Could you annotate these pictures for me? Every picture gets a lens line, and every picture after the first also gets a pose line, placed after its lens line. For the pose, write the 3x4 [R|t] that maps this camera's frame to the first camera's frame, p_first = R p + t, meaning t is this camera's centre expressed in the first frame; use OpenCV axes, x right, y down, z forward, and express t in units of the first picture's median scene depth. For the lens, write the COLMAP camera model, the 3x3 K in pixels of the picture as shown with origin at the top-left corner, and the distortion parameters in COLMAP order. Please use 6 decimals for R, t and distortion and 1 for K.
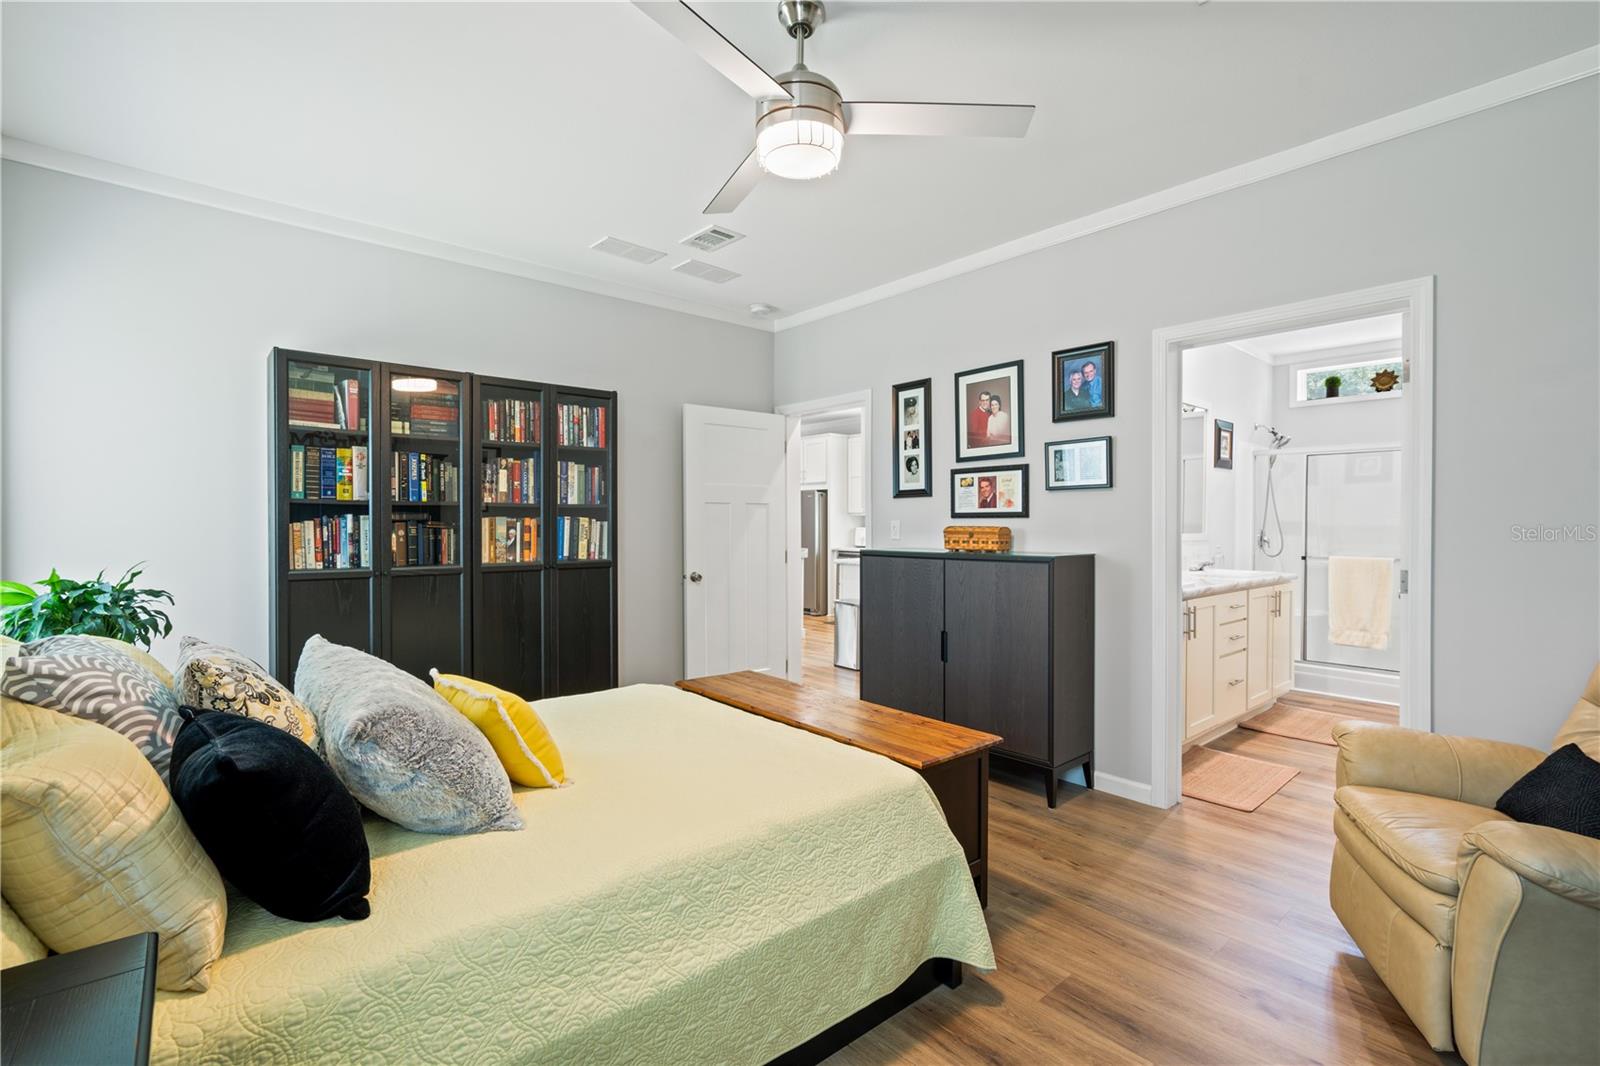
lens RADIAL K [[717.3, 0, 794.8], [0, 717.3, 532.4], [0, 0, 1]] dist [-0.001085, 0.000499]
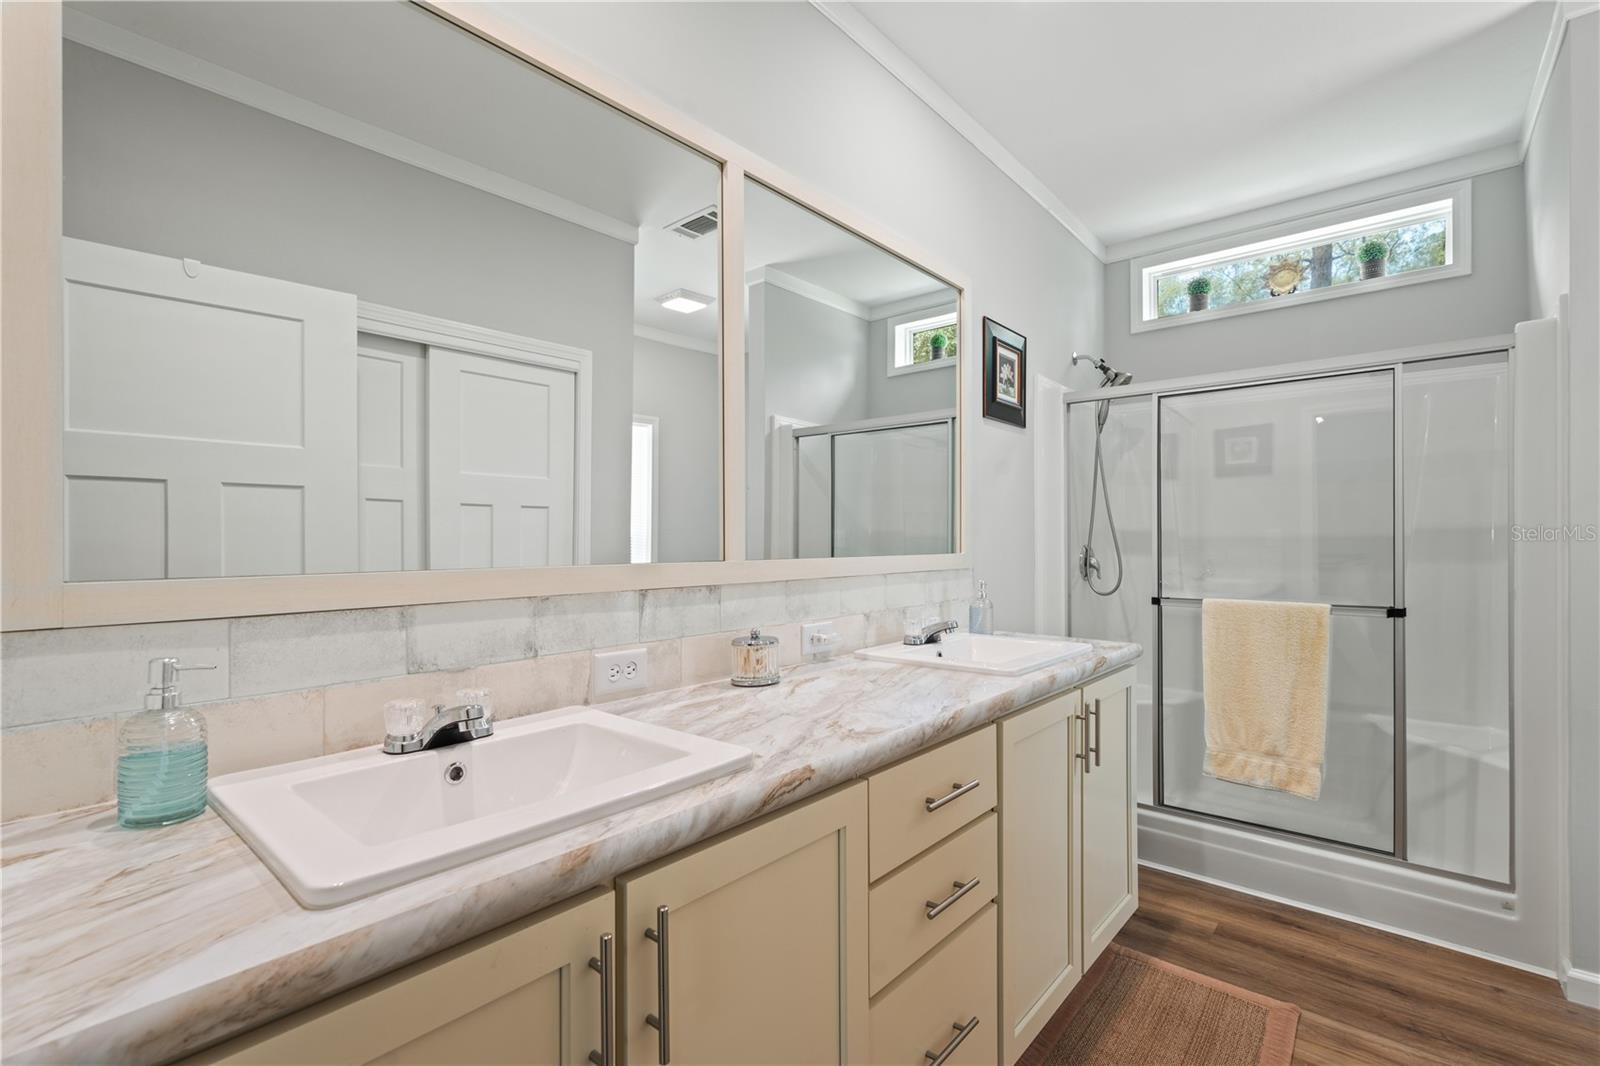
lens RADIAL K [[717.3, 0, 794.8], [0, 717.3, 532.4], [0, 0, 1]] dist [-0.001085, 0.000499]
pose [[0.990286, -0.002551, 0.139022, 0.383639], [0.005746, 0.999728, -0.022587, -0.002667], [-0.138927, 0.023166, 0.990032, 0.528416]]
